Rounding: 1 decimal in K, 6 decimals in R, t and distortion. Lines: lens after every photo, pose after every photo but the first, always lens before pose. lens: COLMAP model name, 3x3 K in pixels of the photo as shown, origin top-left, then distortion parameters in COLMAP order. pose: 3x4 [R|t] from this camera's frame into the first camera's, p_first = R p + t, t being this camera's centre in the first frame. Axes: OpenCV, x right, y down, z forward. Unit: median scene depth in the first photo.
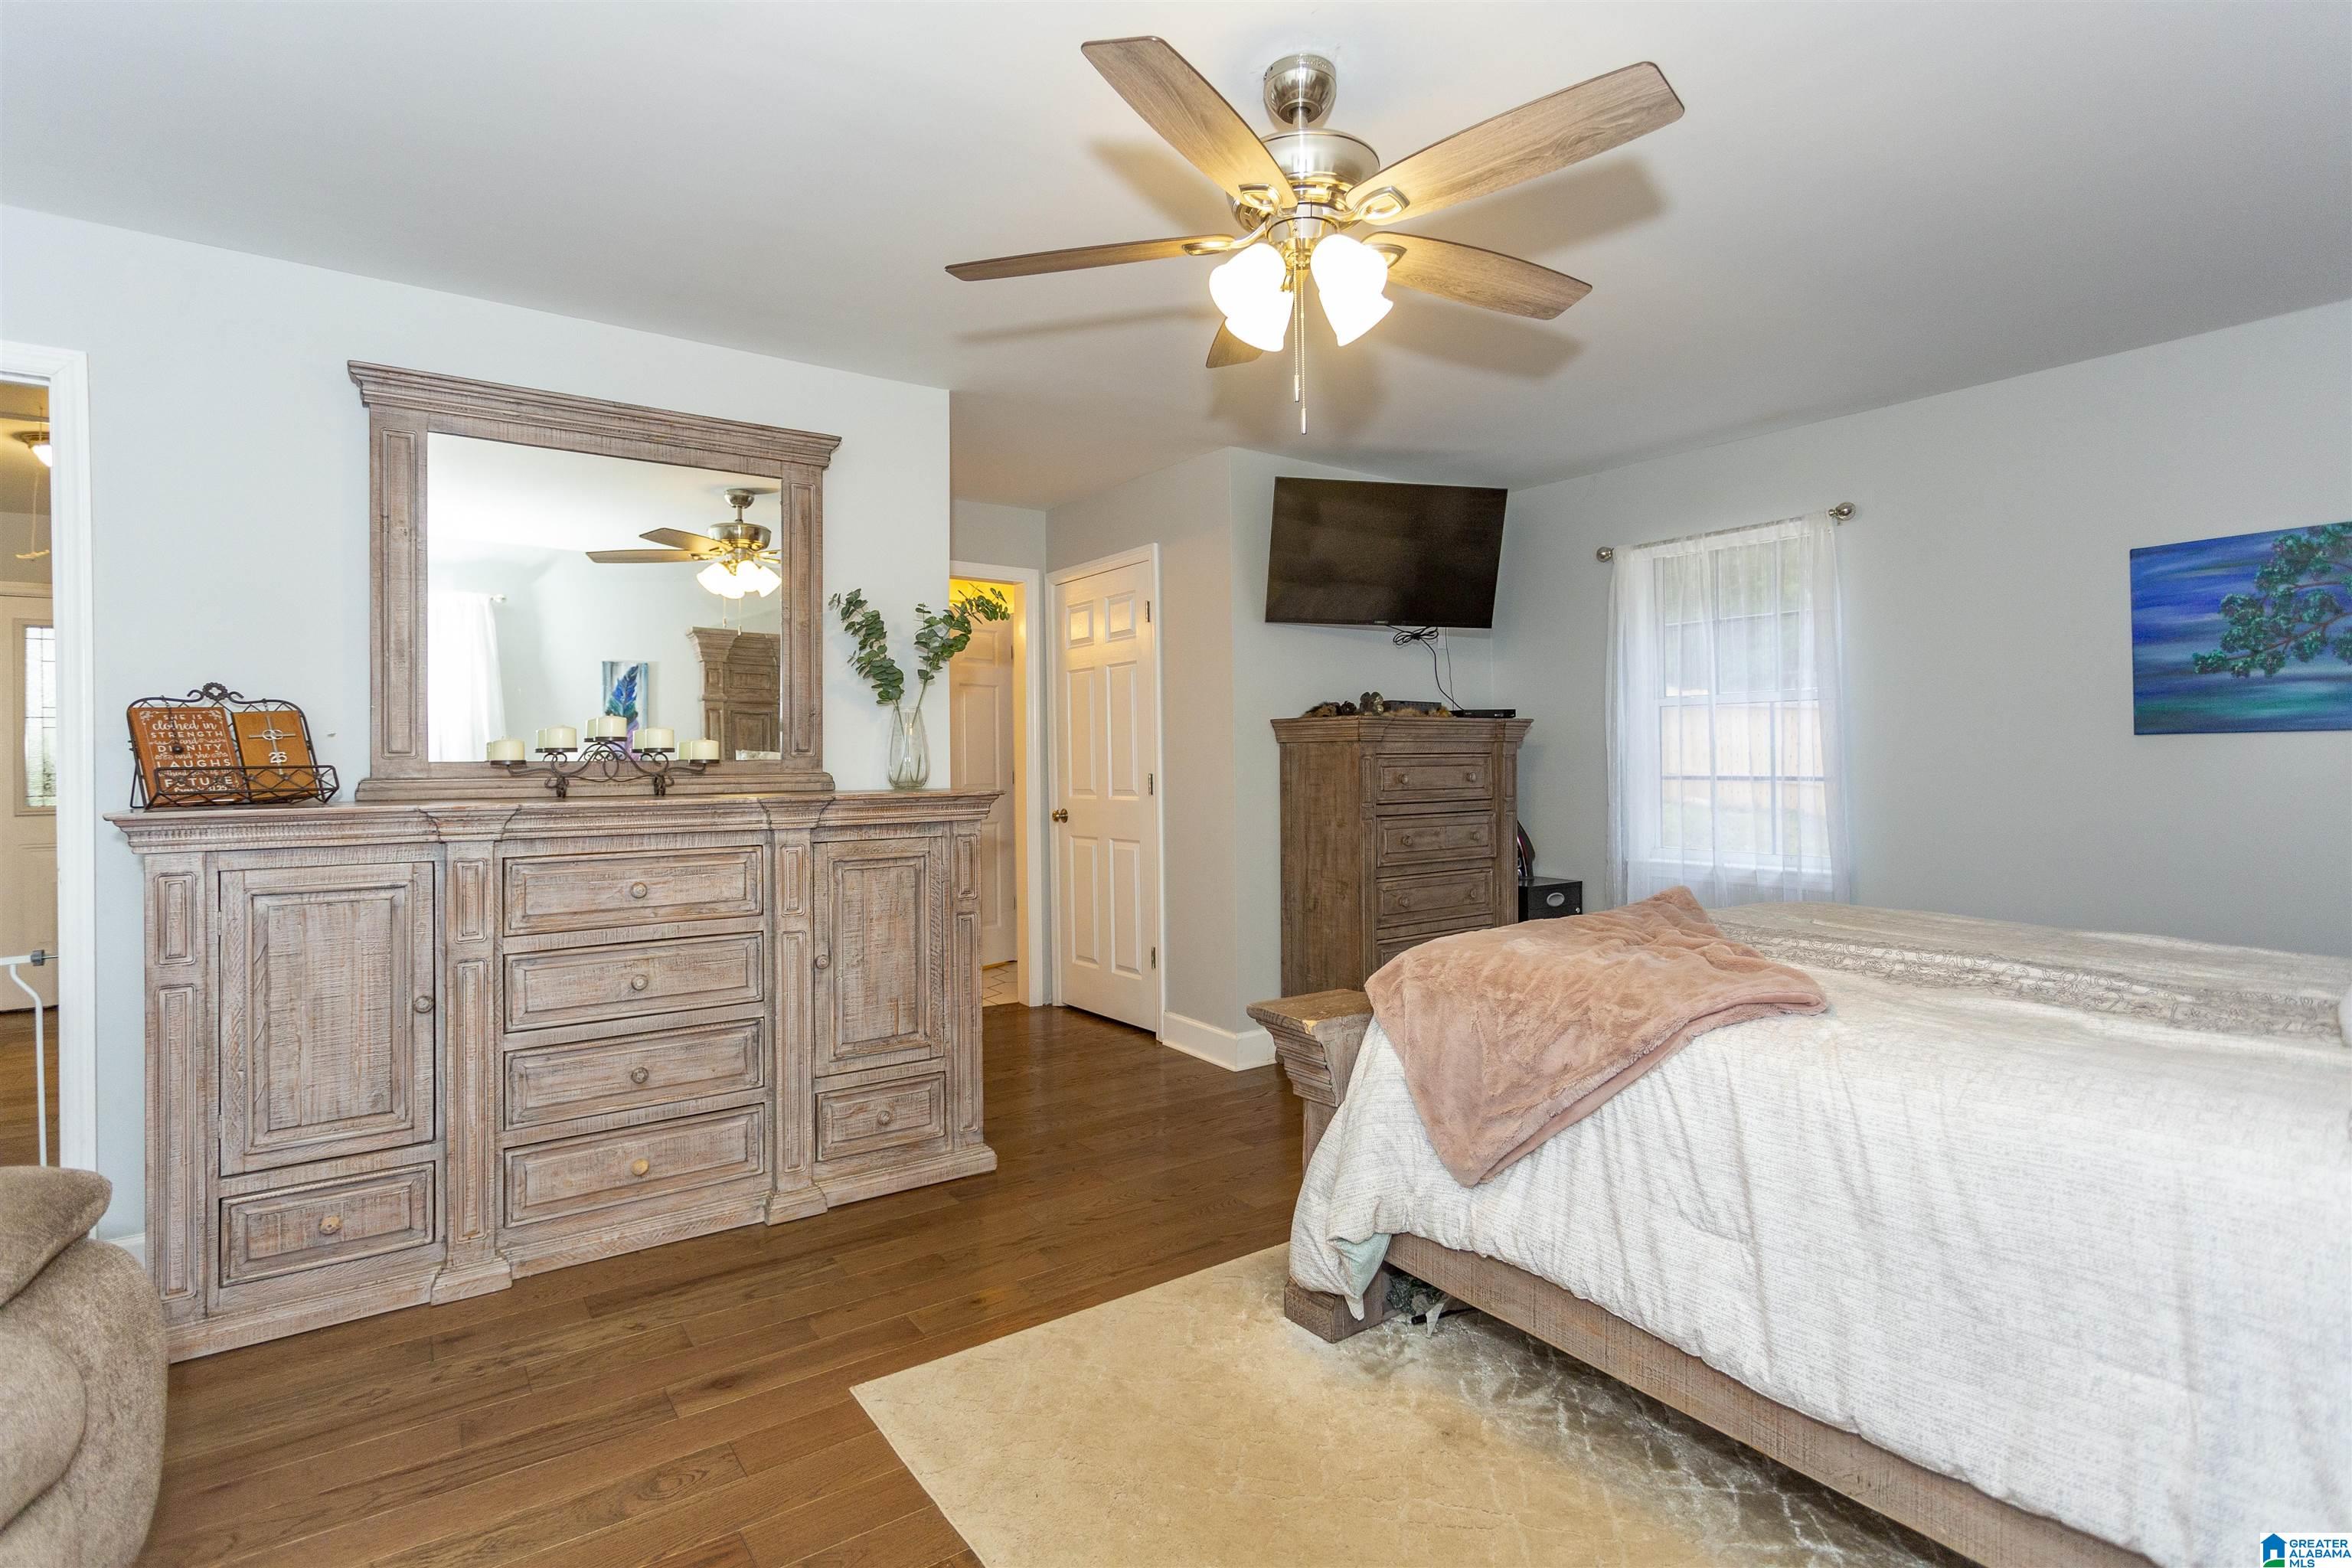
lens RADIAL K [[1151.2, 0, 1177.1], [0, 1151.2, 746.6], [0, 0, 1]] dist [0.000488, 0.000119]
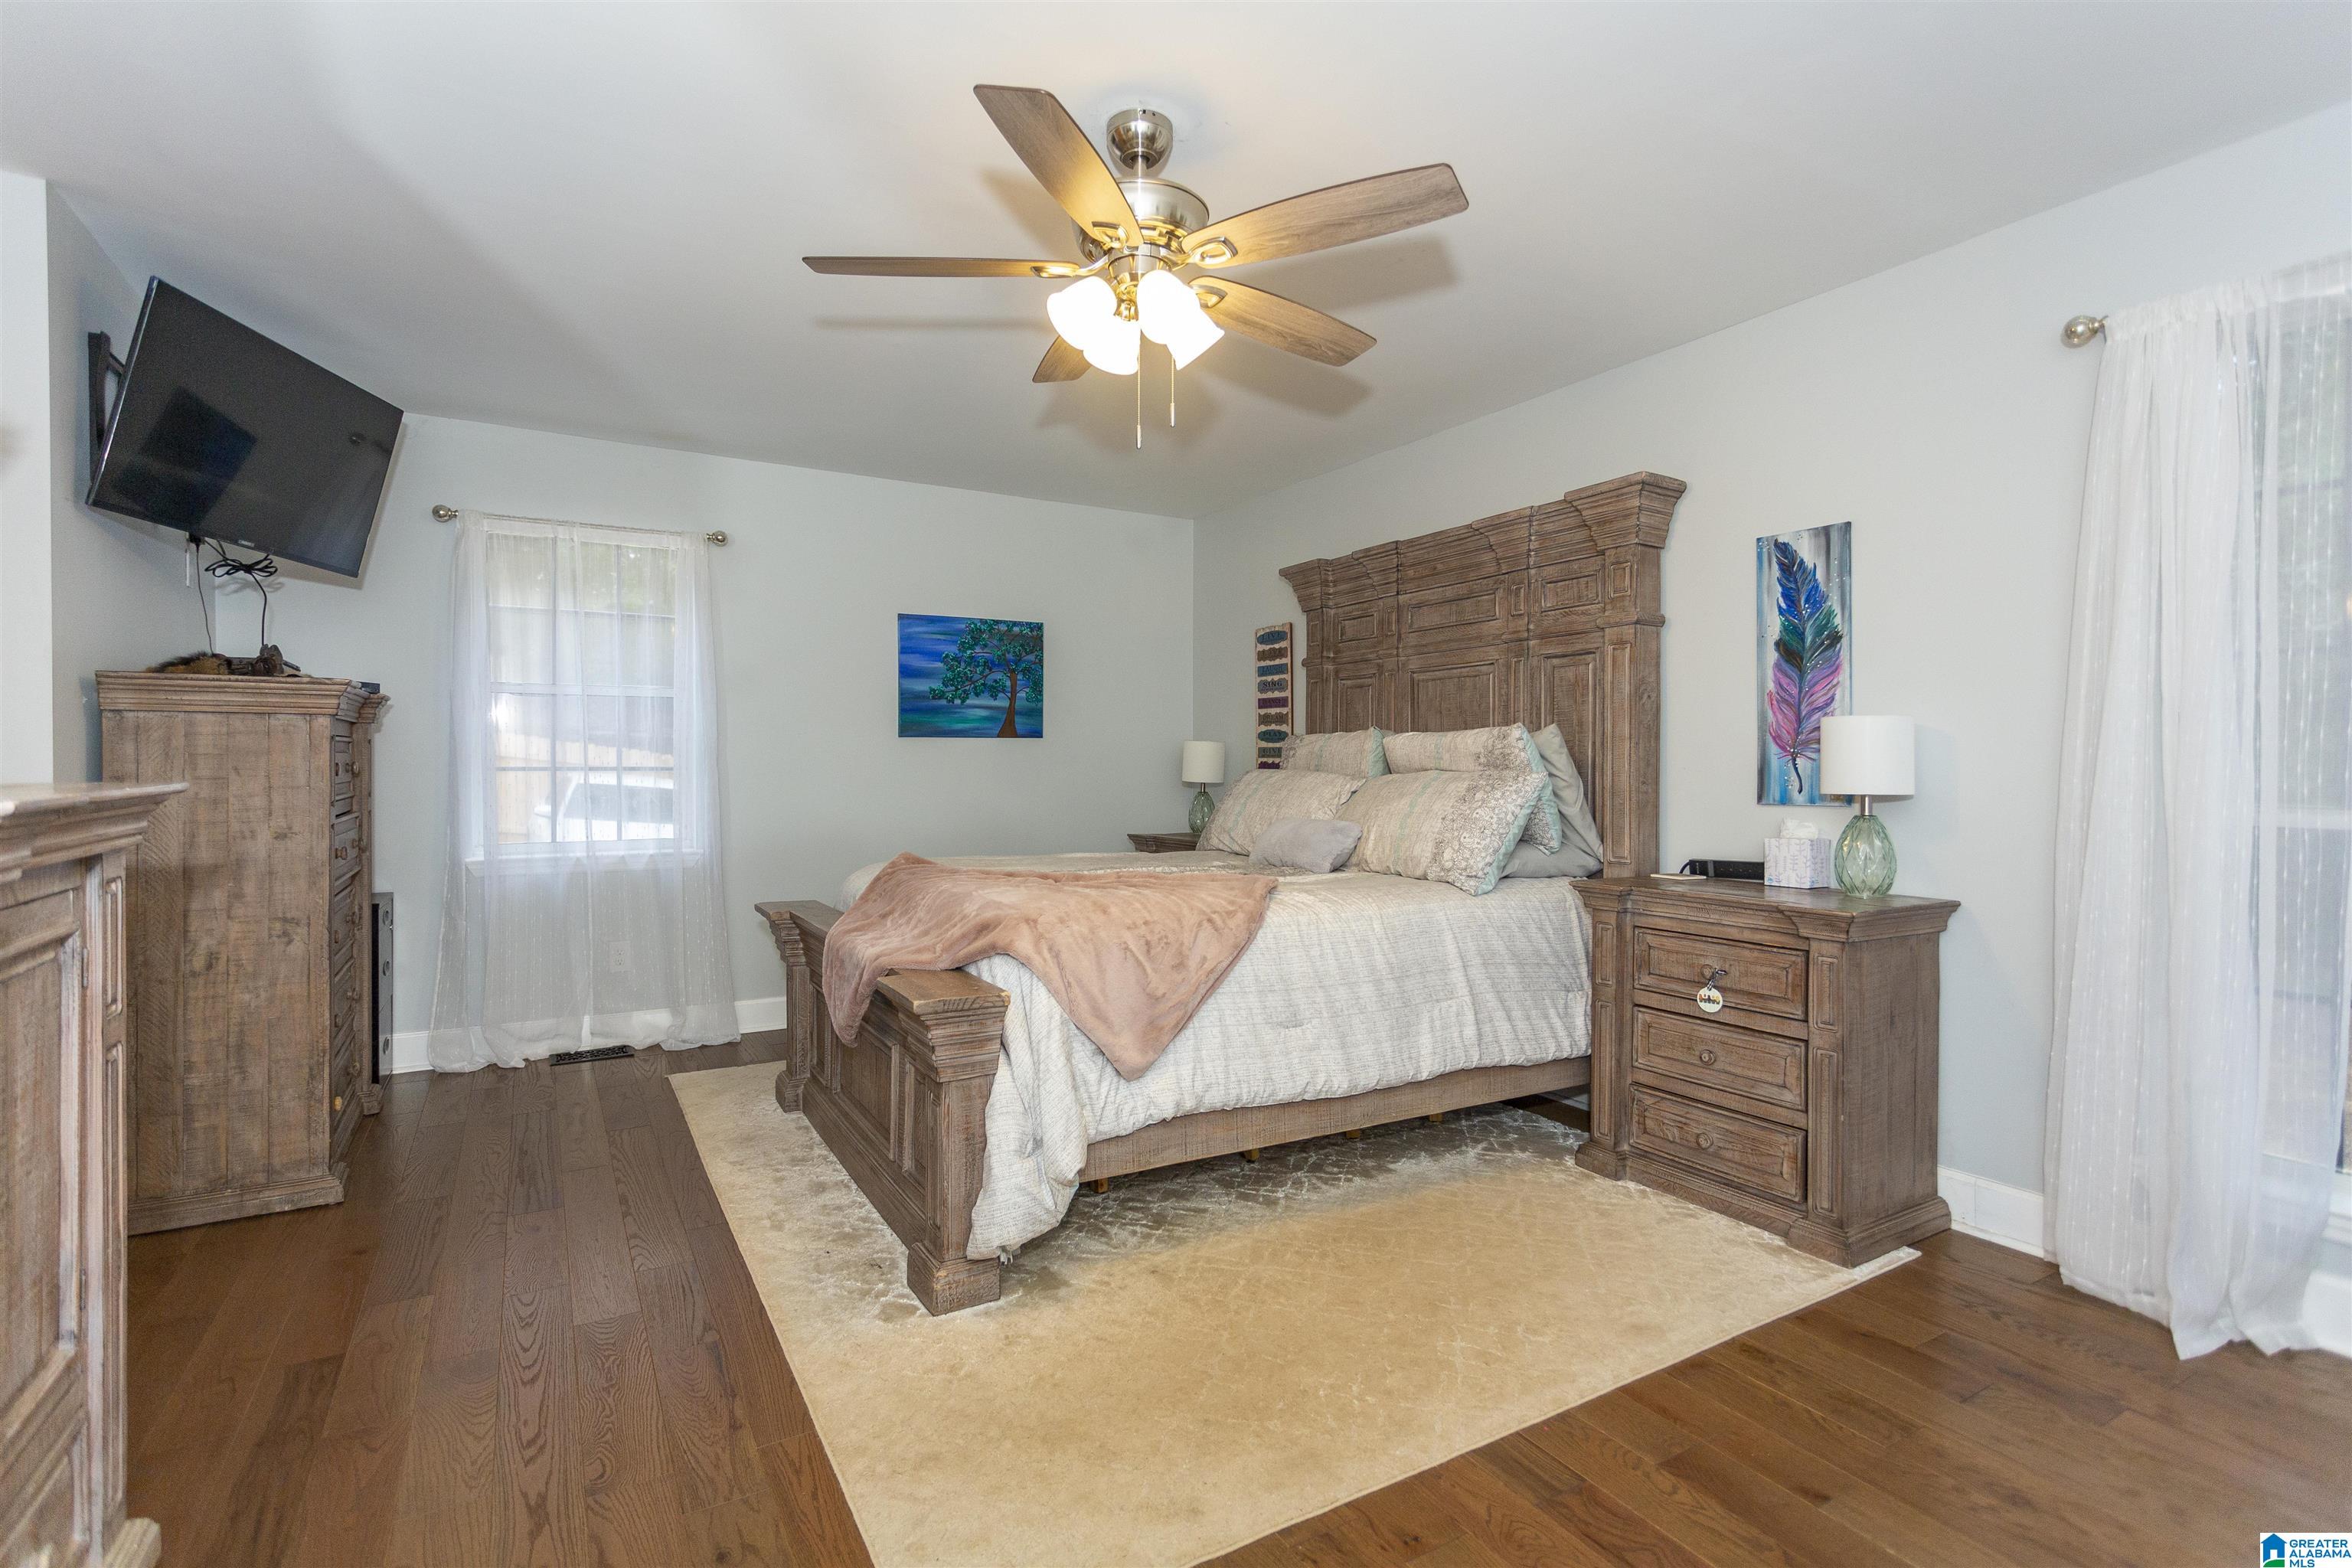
lens RADIAL K [[1097.7, 0, 1165.7], [0, 1097.7, 760.5], [0, 0, 1]] dist [-0.000332, 0.000258]
pose [[0.098797, 0.007386, 0.995080, -0.590317], [-0.015044, 0.999869, -0.005928, 0.024790], [-0.994994, -0.014385, 0.098895, 0.534843]]
